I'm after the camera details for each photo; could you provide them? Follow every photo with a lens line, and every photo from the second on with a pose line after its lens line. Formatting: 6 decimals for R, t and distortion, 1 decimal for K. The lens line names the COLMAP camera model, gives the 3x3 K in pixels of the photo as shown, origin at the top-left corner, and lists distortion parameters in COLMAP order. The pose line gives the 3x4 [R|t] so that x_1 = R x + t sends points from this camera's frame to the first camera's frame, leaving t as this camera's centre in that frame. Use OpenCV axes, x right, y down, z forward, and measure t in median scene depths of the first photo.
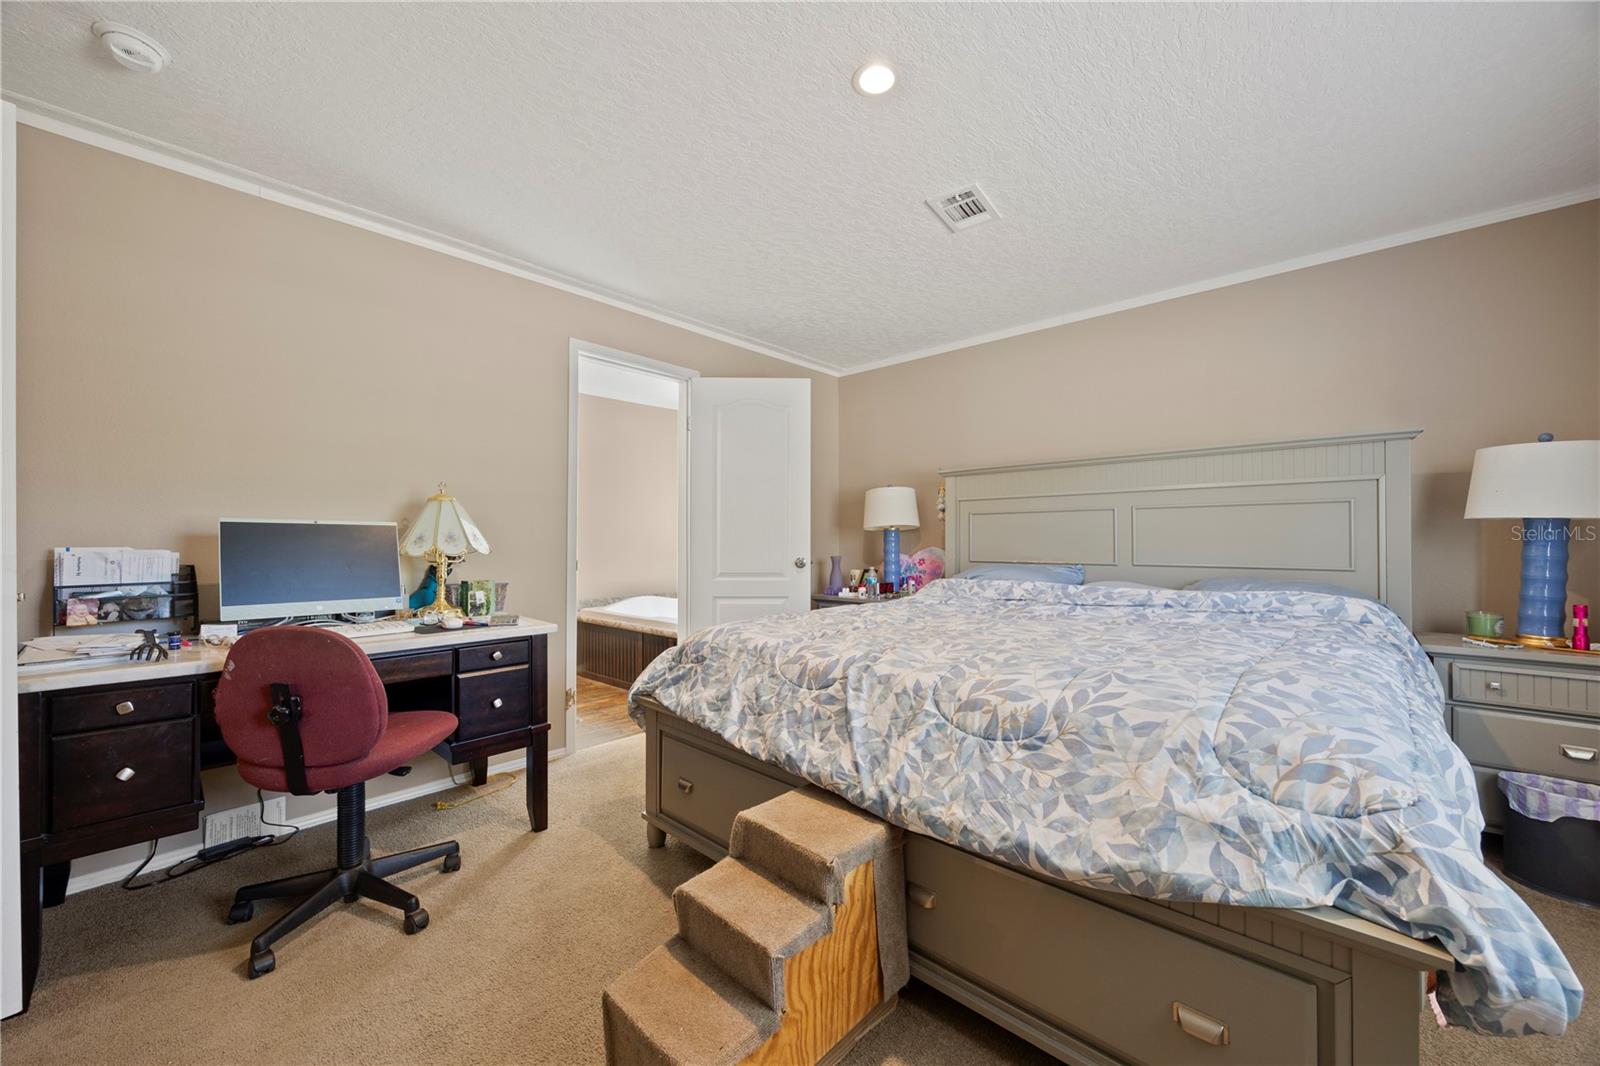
lens RADIAL K [[613.4, 0, 811.0], [0, 613.4, 545.7], [0, 0, 1]] dist [-0.002151, -0.000095]
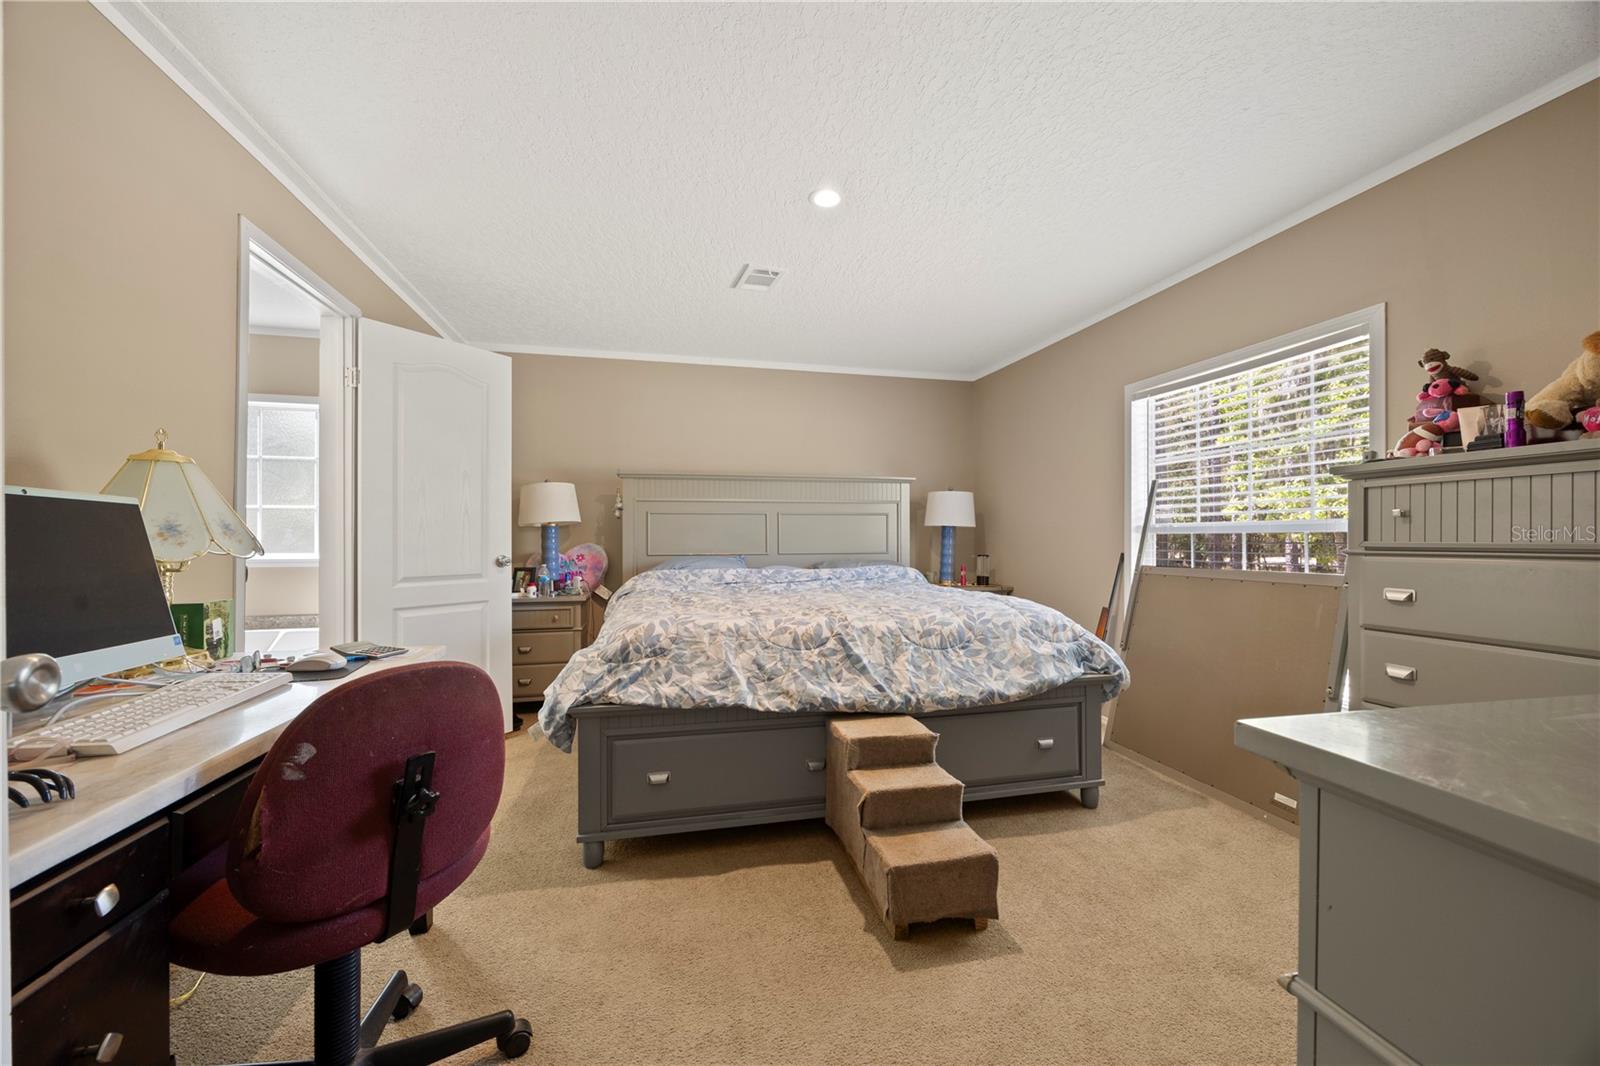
lens RADIAL K [[613.4, 0, 811.0], [0, 613.4, 545.7], [0, 0, 1]] dist [-0.002151, -0.000095]
pose [[0.550815, -0.010902, 0.834556, -1.147446], [0.008230, 0.999937, 0.007631, 0.004362], [-0.834587, 0.002666, 0.550870, 0.295733]]
